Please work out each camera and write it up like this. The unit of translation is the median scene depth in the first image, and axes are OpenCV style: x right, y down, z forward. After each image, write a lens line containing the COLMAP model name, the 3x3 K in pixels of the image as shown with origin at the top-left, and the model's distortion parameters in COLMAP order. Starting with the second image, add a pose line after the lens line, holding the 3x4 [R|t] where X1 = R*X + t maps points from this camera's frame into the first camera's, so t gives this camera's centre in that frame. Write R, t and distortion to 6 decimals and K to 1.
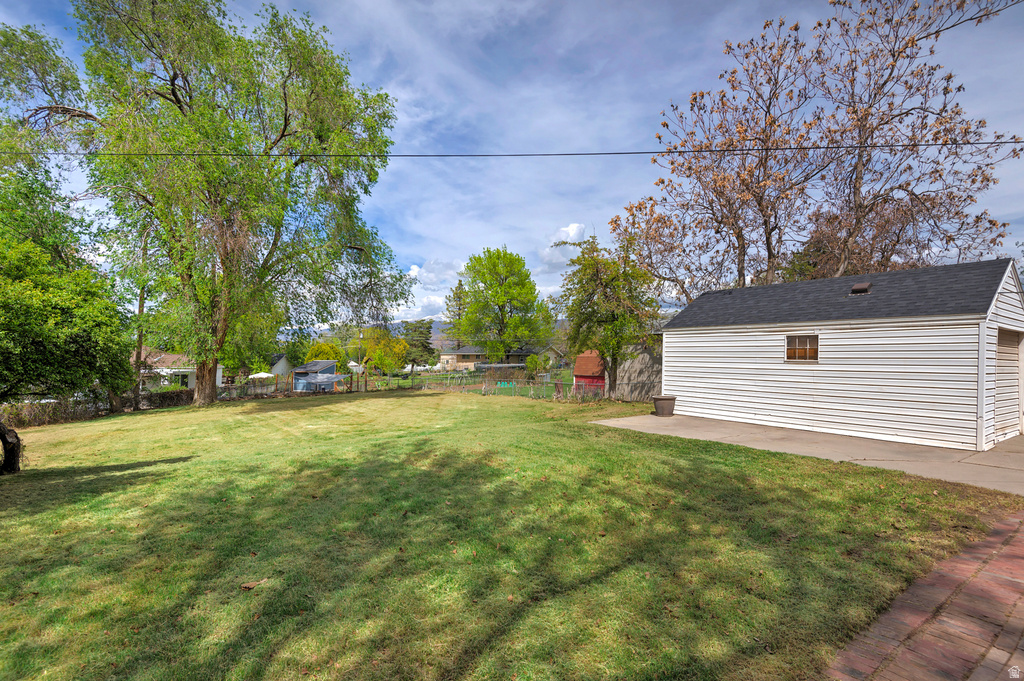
lens RADIAL K [[492.1, 0, 515.7], [0, 492.1, 346.3], [0, 0, 1]] dist [-0.001111, -0.000319]
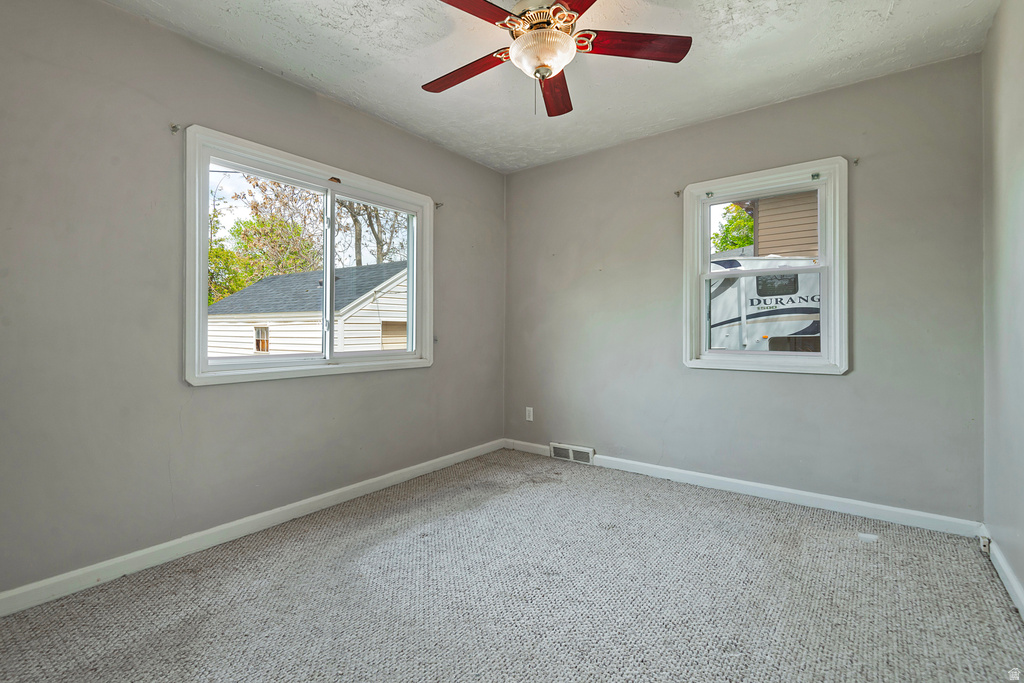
lens RADIAL K [[471.6, 0, 513.4], [0, 471.6, 335.6], [0, 0, 1]] dist [0.021136, -0.001956]
pose [[0.953197, -0.017553, 0.301841, 0.327867], [0.005925, 0.999206, 0.039398, -0.016394], [-0.302293, -0.035766, 0.952544, -0.029405]]
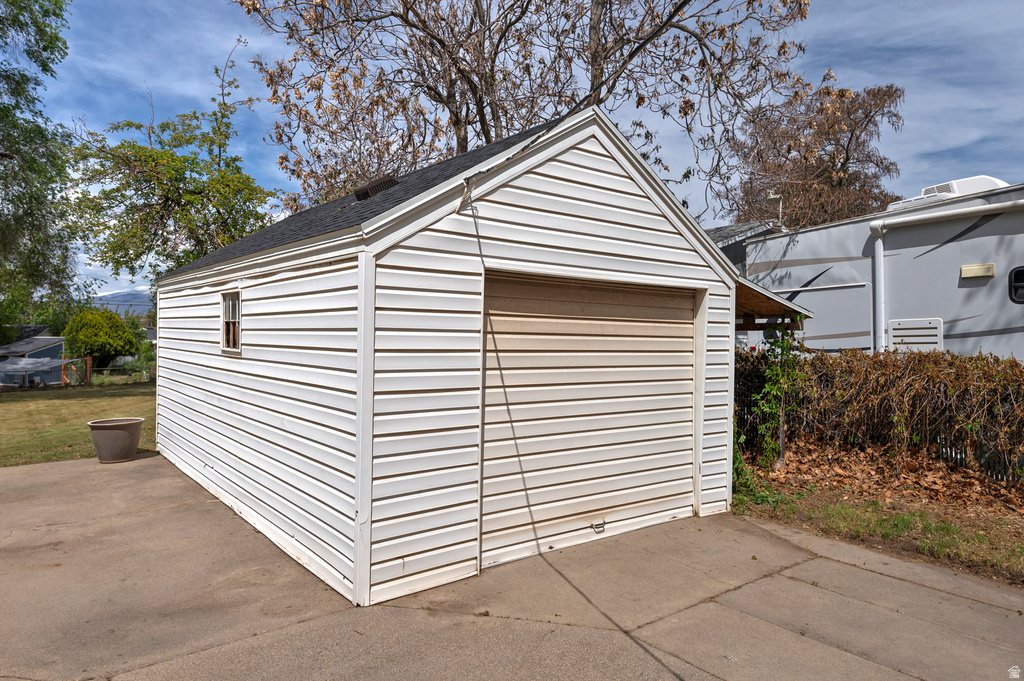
lens RADIAL K [[654.0, 0, 506.4], [0, 654.0, 344.2], [0, 0, 1]] dist [0.000914, -0.000881]
pose [[0.999345, 0.004421, 0.035919, 0.340636], [-0.005839, 0.999204, 0.039462, -0.000178], [-0.035716, -0.039646, 0.998575, 0.169021]]
